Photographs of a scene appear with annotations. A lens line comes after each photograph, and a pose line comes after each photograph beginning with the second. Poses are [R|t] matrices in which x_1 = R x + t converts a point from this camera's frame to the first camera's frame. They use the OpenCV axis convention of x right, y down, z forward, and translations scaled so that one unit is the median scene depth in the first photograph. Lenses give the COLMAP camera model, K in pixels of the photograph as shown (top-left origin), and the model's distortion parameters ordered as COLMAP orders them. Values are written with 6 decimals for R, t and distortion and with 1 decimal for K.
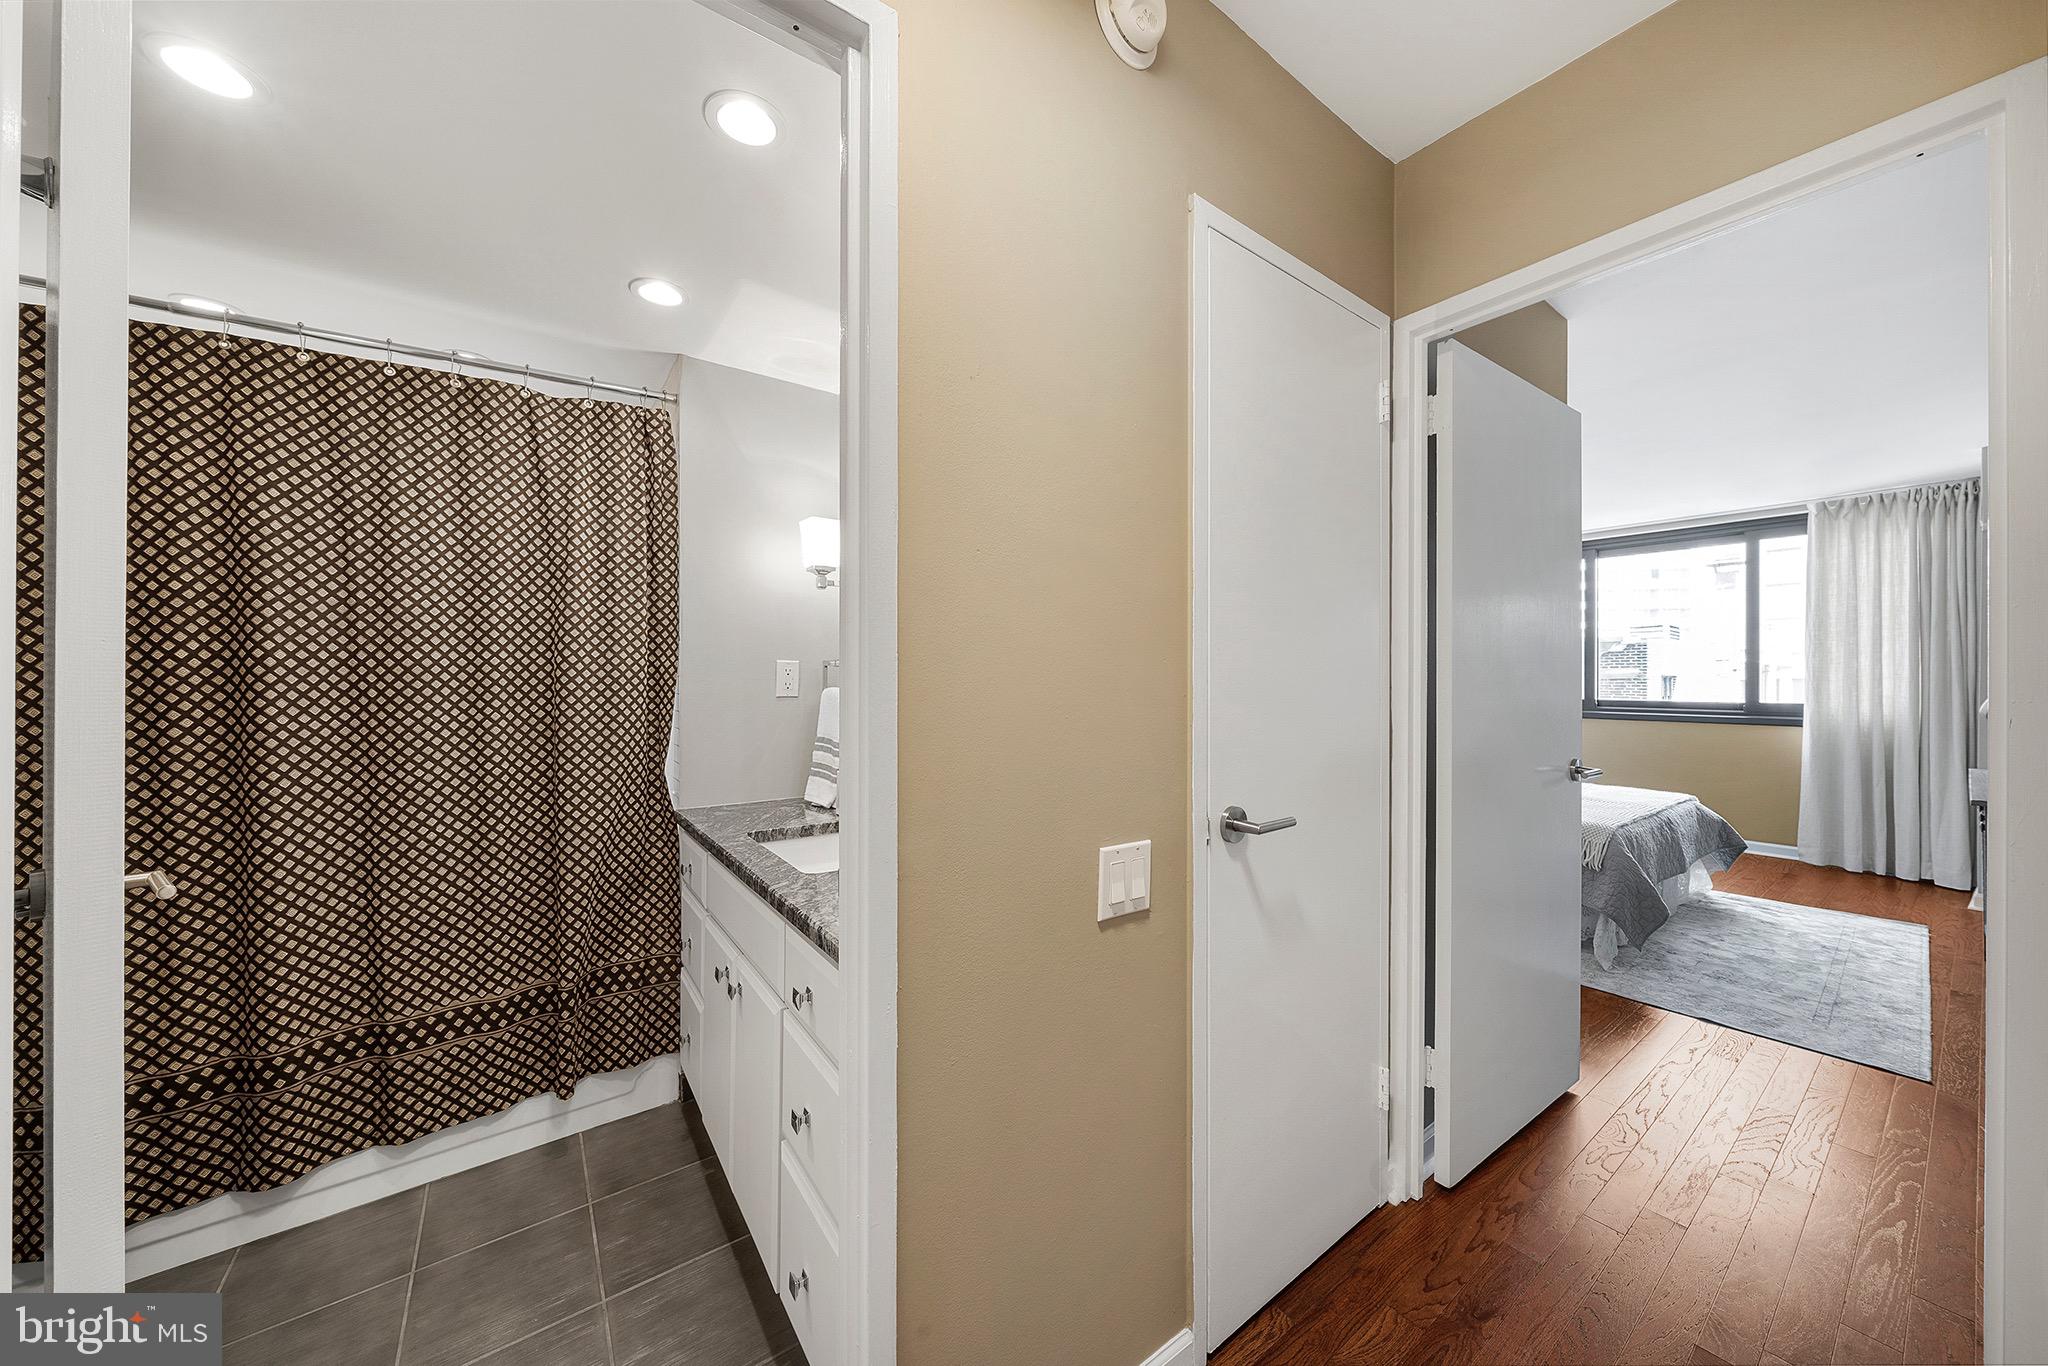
lens RADIAL K [[702.1, 0, 1024.3], [0, 702.1, 691.9], [0, 0, 1]] dist [-0.004233, -0.000423]
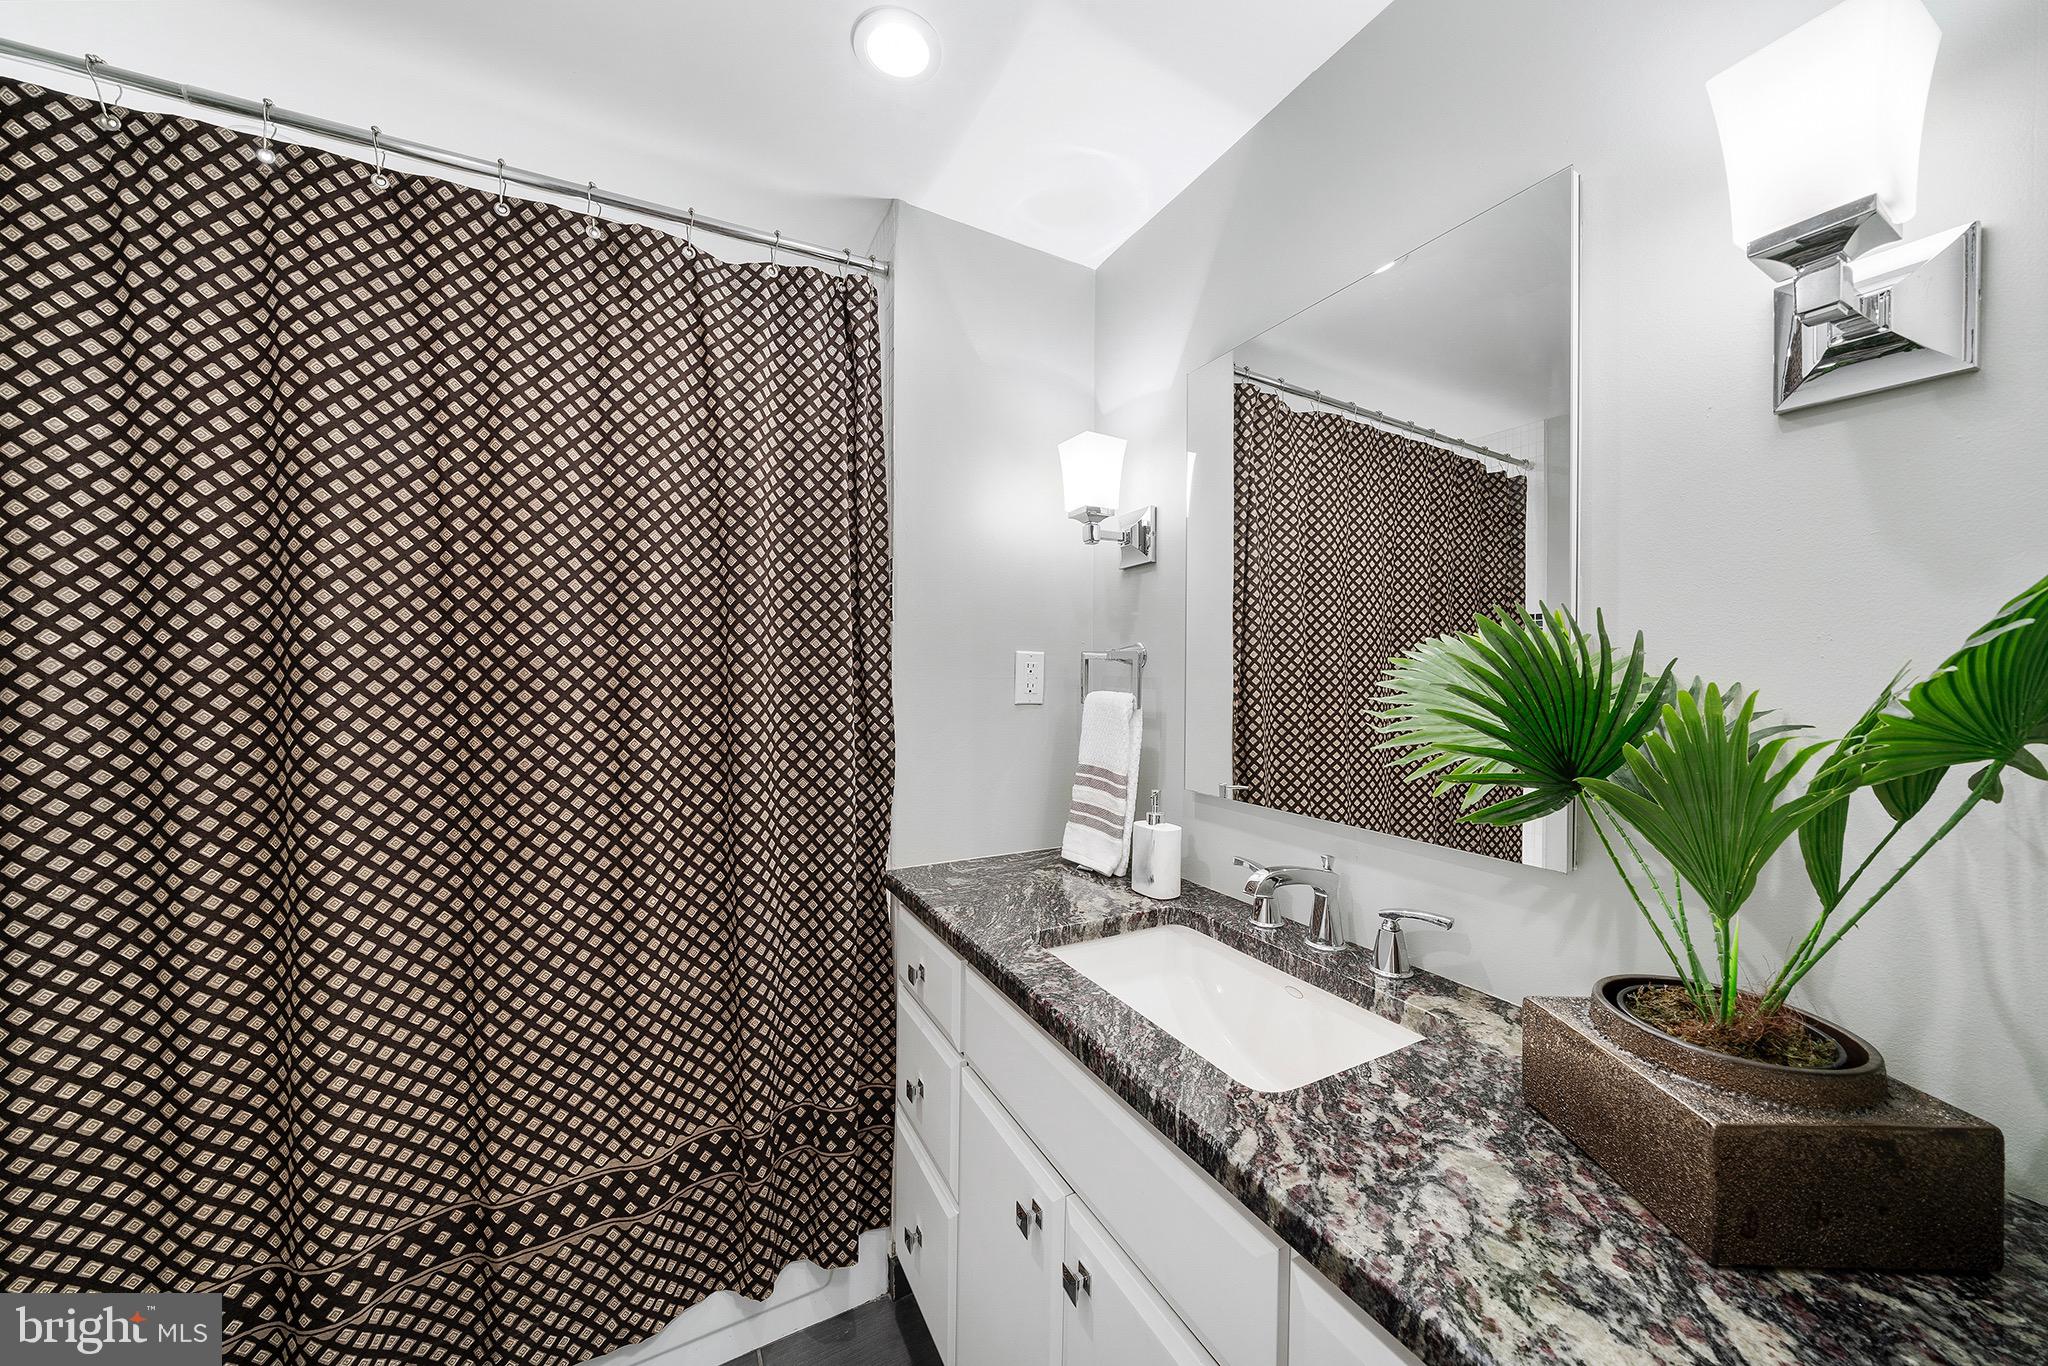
lens RADIAL K [[702.1, 0, 1022.4], [0, 702.1, 695.0], [0, 0, 1]] dist [-0.004233, -0.000423]
pose [[0.990618, 0.007436, -0.136457, -0.335464], [-0.006844, 0.999965, 0.004810, -0.007328], [0.136488, -0.003831, 0.990634, 0.420966]]
